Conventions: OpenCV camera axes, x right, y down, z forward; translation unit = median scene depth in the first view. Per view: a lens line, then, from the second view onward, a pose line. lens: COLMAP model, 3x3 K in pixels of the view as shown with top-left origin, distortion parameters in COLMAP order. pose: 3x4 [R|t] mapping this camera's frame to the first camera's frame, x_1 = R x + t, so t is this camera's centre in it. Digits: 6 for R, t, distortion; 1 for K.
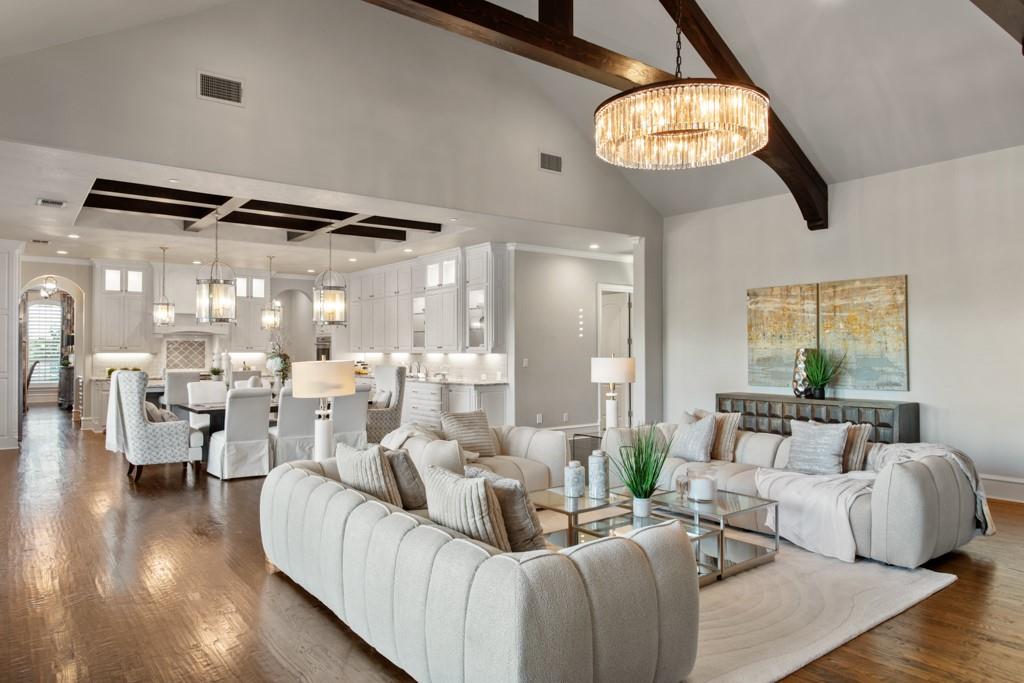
lens RADIAL K [[661.4, 0, 511.9], [0, 661.4, 343.8], [0, 0, 1]] dist [-0.002087, 0.002645]
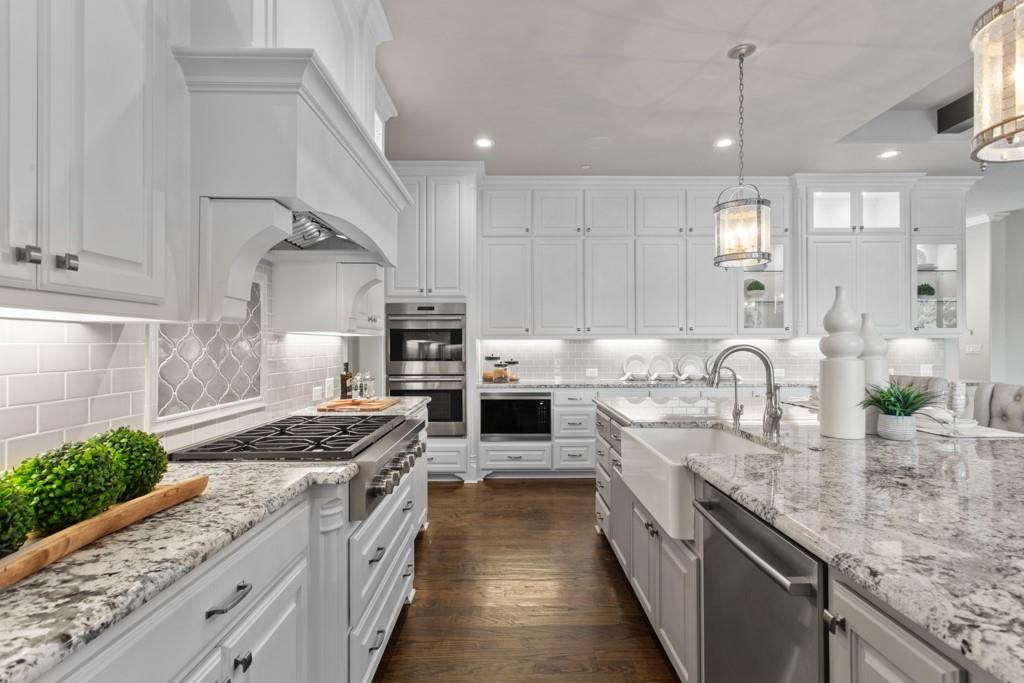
lens RADIAL K [[487.7, 0, 512.0], [0, 487.7, 341.5], [0, 0, 1]] dist [0.004396, 0.000969]
pose [[0.597345, 0.002098, 0.801982, -1.047223], [-0.002955, 0.999996, -0.000415, 0.027059], [-0.801979, -0.002122, 0.597348, 1.551647]]
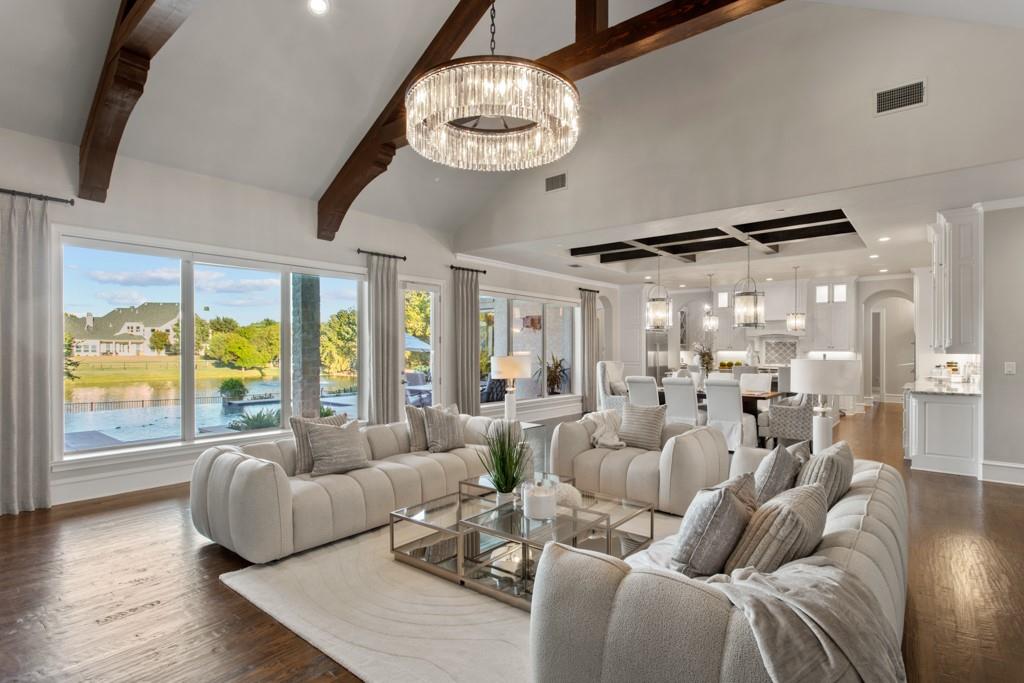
lens RADIAL K [[511.6, 0, 514.2], [0, 511.6, 351.8], [0, 0, 1]] dist [0.000430, 0.000079]
pose [[0.236195, 0.004484, -0.971695, 0.618373], [0.009158, 0.999935, 0.006841, 0.005382], [0.971662, -0.010514, 0.236139, 0.525558]]
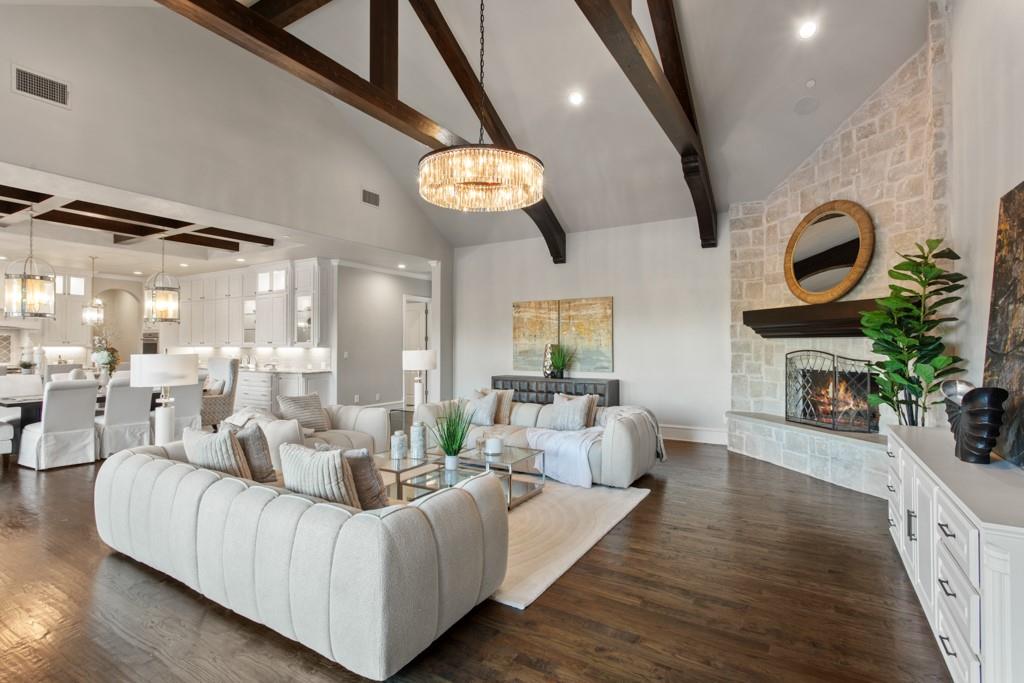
lens RADIAL K [[487.7, 0, 512.0], [0, 487.7, 341.5], [0, 0, 1]] dist [0.004396, 0.000969]
pose [[0.932344, 0.005241, 0.361535, -0.030727], [-0.005428, 0.999985, -0.000500, 0.002166], [-0.361532, -0.001496, 0.932359, 0.026967]]
